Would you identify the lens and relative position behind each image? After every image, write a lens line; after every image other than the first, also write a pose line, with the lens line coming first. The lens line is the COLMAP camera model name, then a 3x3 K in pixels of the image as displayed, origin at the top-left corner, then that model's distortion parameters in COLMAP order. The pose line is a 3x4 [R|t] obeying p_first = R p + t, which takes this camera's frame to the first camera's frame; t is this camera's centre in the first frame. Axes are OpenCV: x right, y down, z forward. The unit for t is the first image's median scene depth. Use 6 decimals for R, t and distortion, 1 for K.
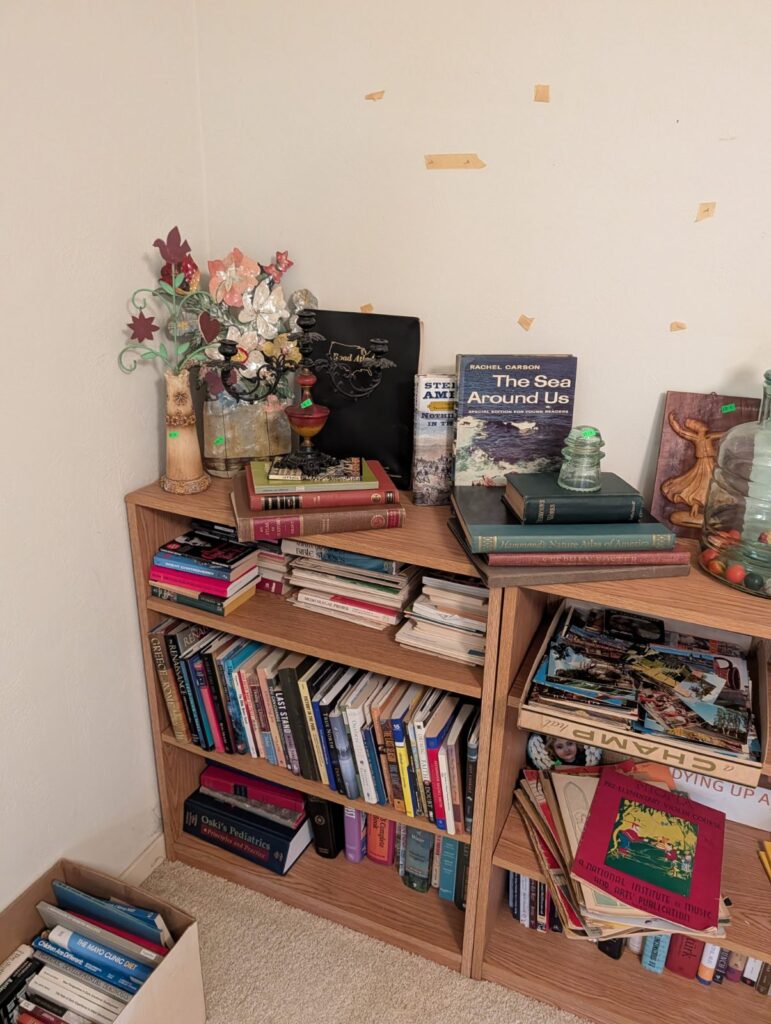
lens RADIAL K [[738.1, 0, 389.6], [0, 738.1, 515.5], [0, 0, 1]] dist [0.007305, -0.012097]
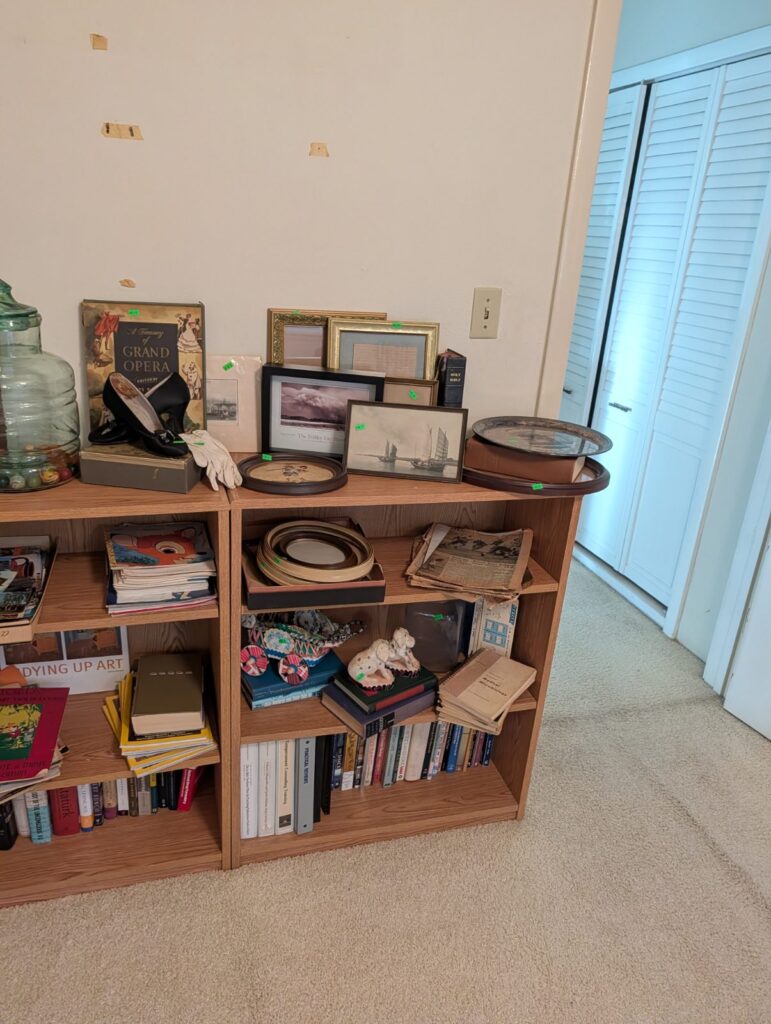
lens RADIAL K [[738.1, 0, 381.4], [0, 738.1, 514.0], [0, 0, 1]] dist [0.007305, -0.012097]
pose [[0.769061, -0.210227, 0.603614, 0.190272], [0.196945, 0.976356, 0.089119, 0.129457], [-0.608078, 0.050341, 0.792280, -0.274360]]
